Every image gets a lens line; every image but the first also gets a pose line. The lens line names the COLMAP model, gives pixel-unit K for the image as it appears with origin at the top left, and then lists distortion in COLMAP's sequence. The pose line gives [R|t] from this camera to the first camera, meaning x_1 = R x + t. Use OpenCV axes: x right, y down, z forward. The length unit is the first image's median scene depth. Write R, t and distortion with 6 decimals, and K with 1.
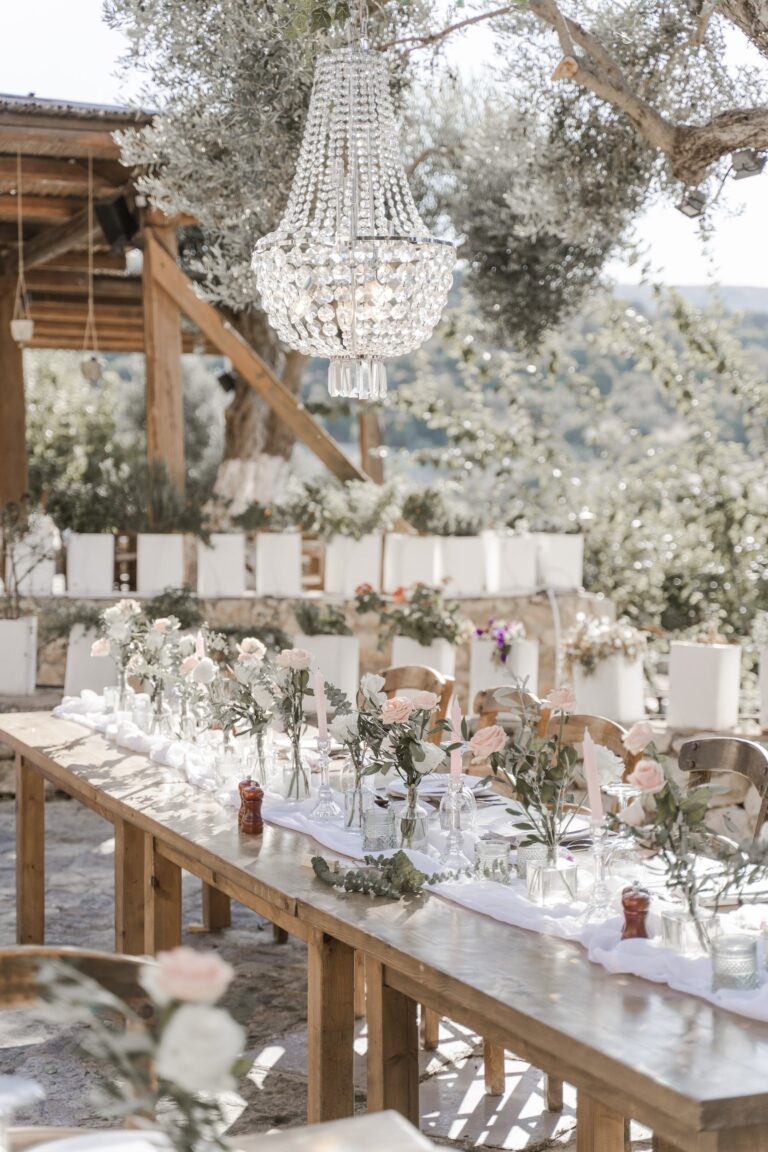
lens RADIAL K [[1988.4, 0, 383.6], [0, 1988.4, 601.5], [0, 0, 1]] dist [-0.013686, -0.137505]
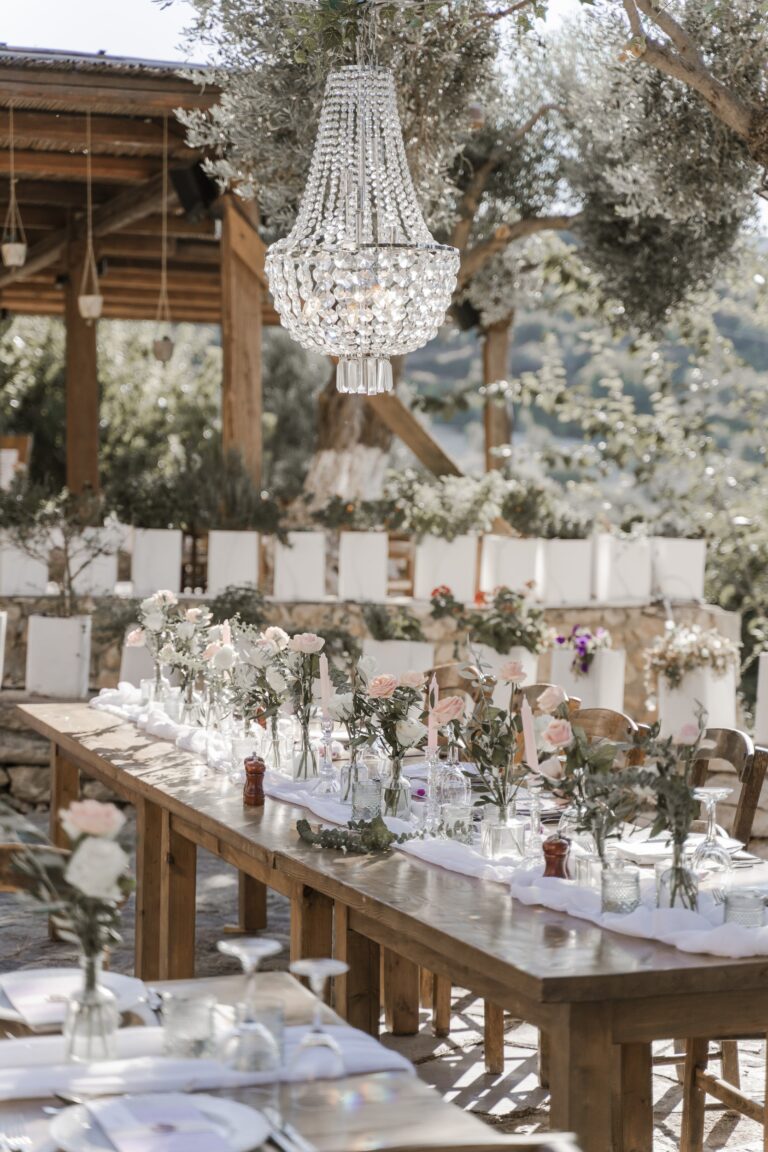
lens RADIAL K [[2367.9, 0, 384.0], [0, 2367.9, 576.0], [0, 0, 1]] dist [-0.009145, -0.122222]
pose [[0.997867, 0.017399, -0.062919, 0.036555], [-0.018578, 0.999662, -0.018197, 0.007649], [0.062581, 0.019327, 0.997853, -0.115420]]
